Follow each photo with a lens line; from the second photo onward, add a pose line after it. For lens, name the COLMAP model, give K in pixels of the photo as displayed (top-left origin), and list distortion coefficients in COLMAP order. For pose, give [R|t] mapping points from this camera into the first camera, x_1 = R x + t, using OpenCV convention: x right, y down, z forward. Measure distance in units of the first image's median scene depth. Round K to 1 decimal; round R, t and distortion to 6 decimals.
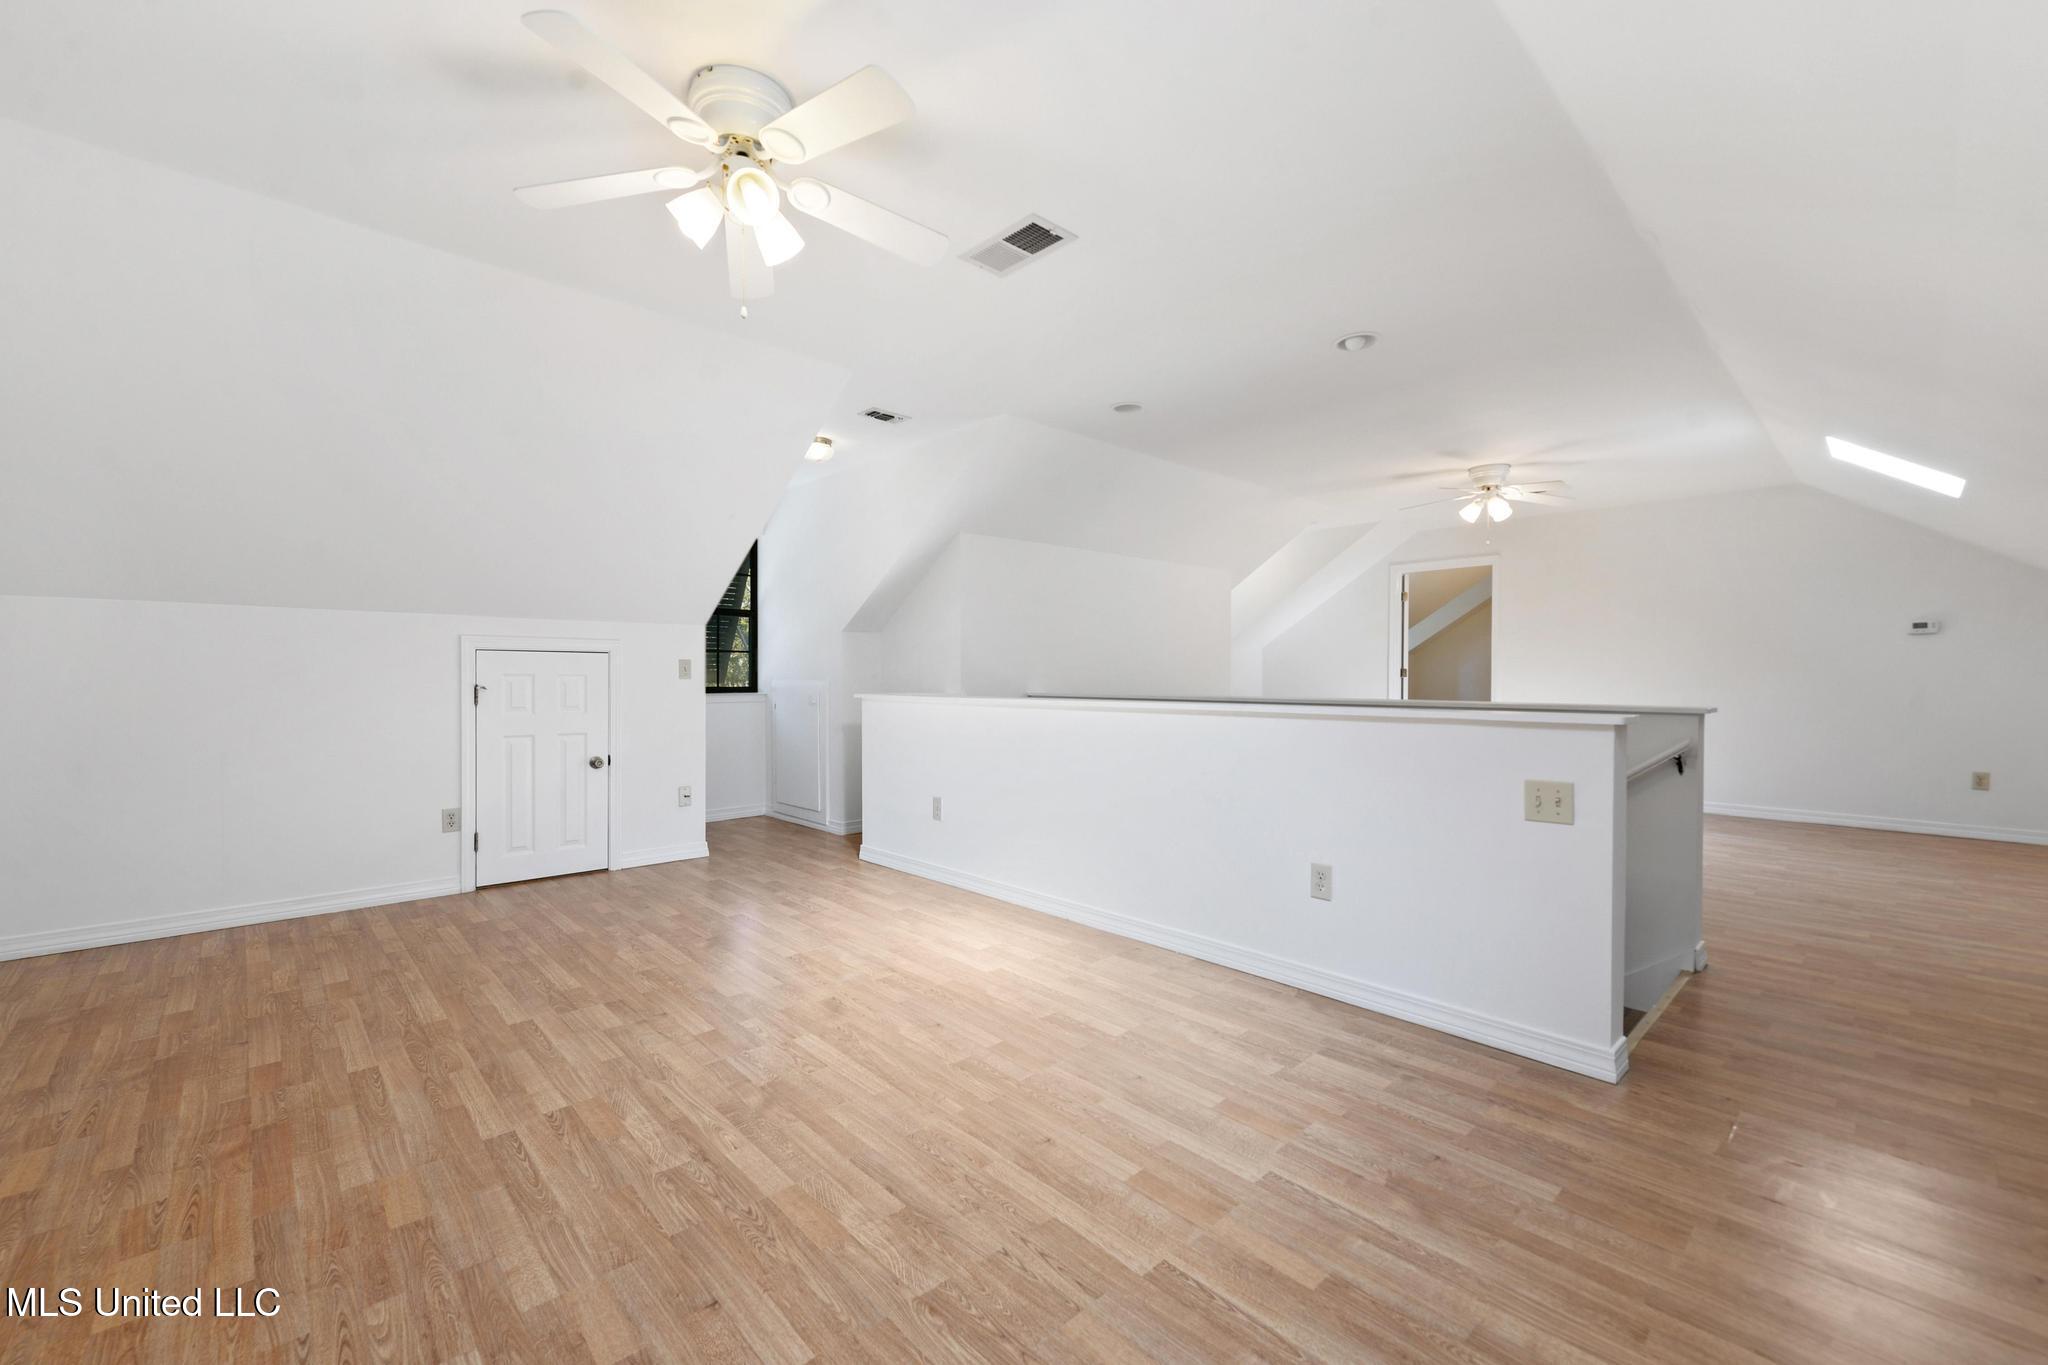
lens RADIAL K [[824.2, 0, 1009.9], [0, 824.2, 678.9], [0, 0, 1]] dist [0.008516, -0.001186]
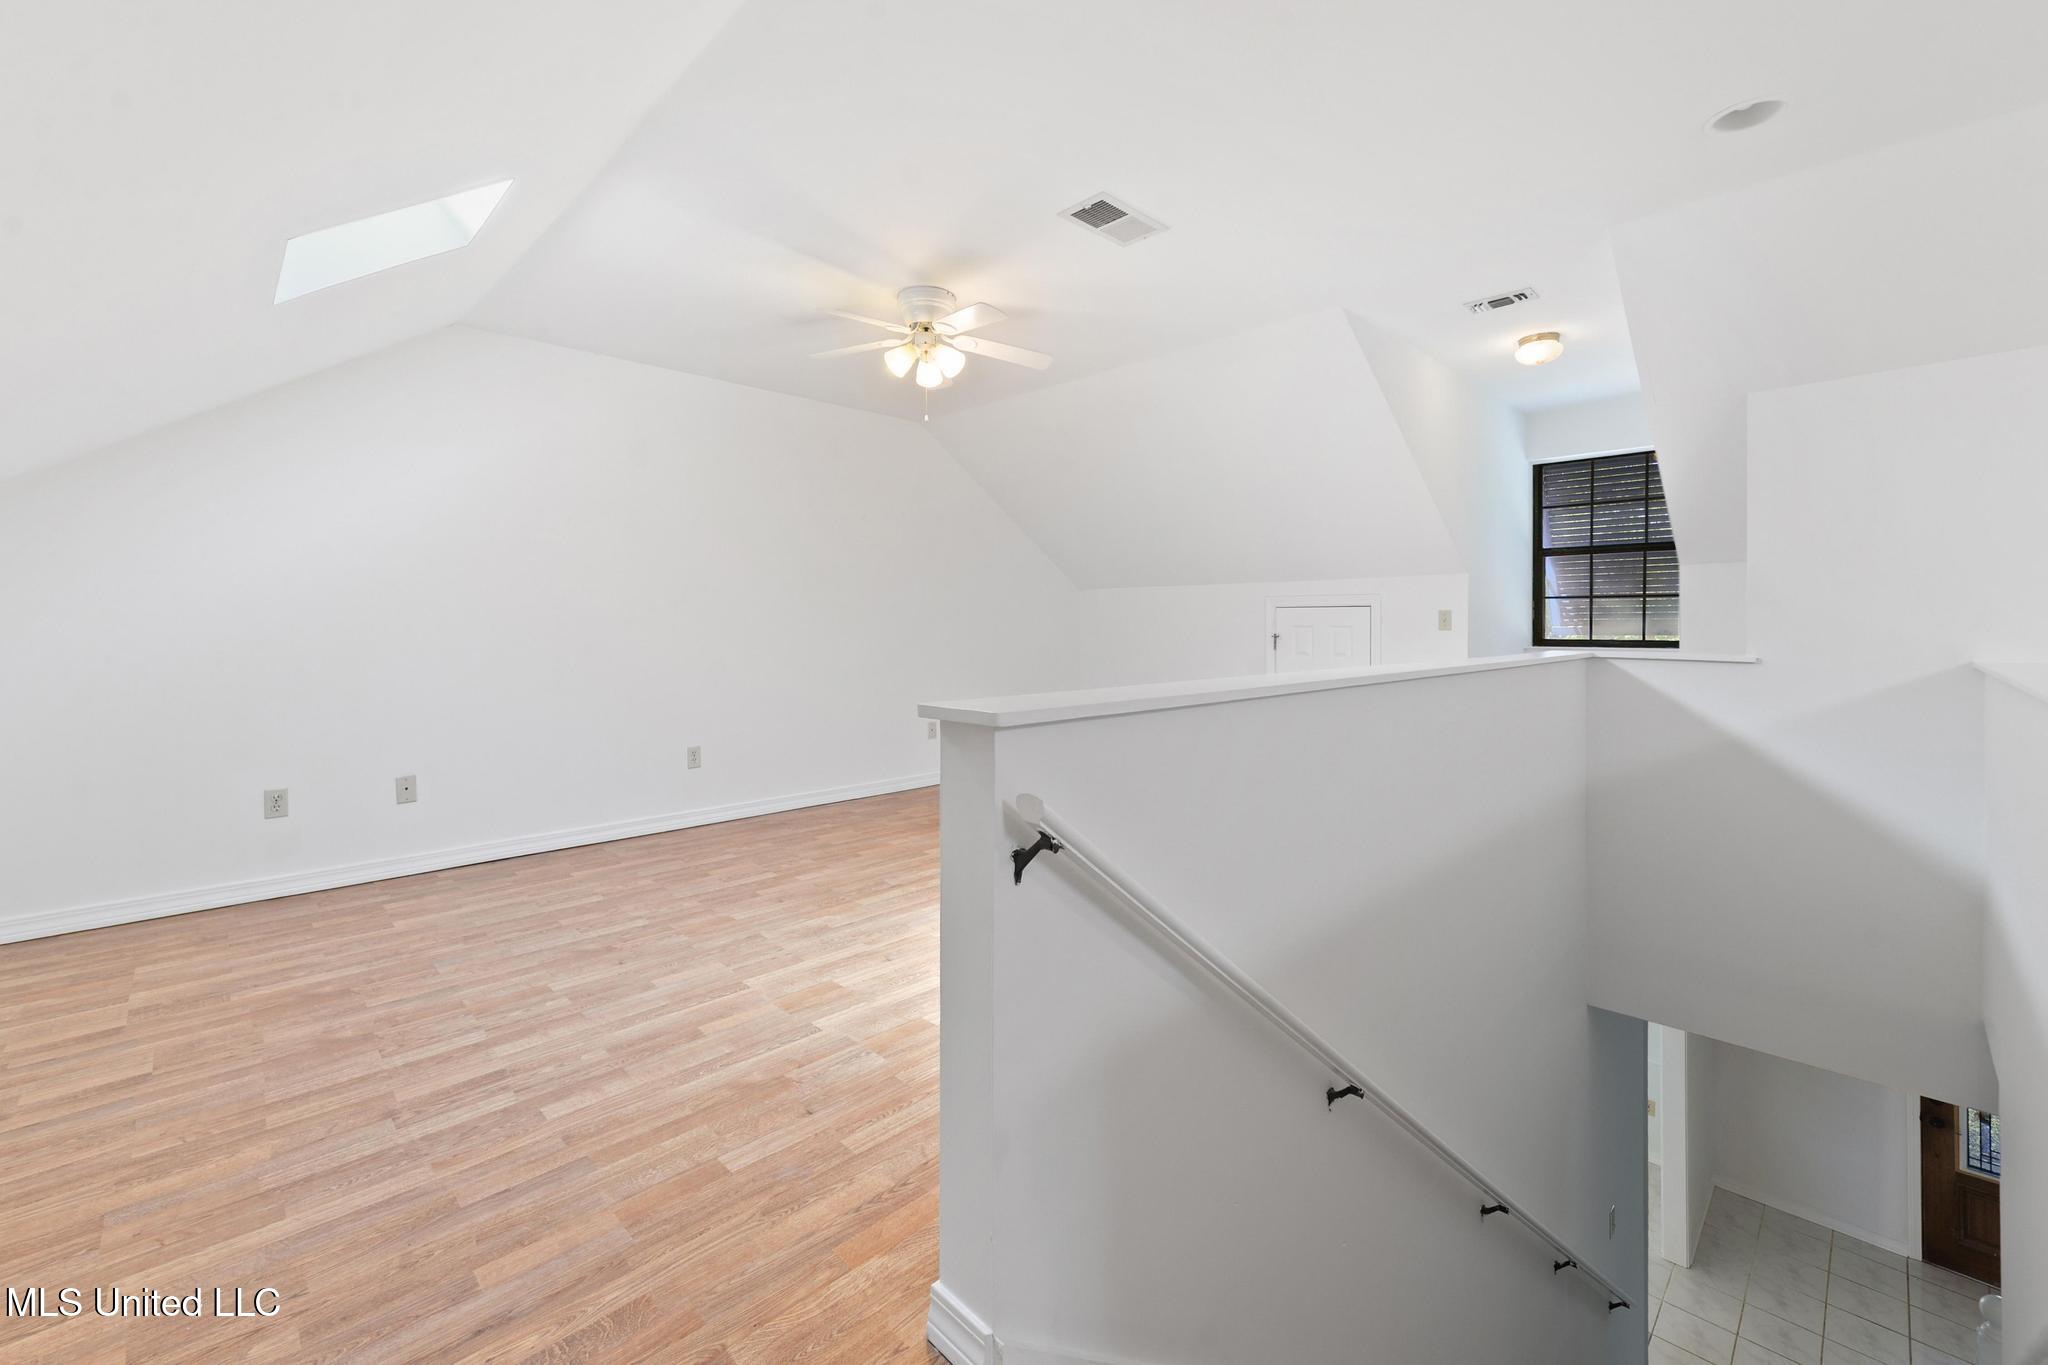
lens RADIAL K [[824.2, 0, 1011.8], [0, 824.2, 619.9], [0, 0, 1]] dist [0.008516, -0.001186]
pose [[0.041842, -0.005607, -0.999109, 1.735944], [-0.003027, 0.999979, -0.005738, -0.015538], [0.999120, 0.003264, 0.041824, 1.361423]]
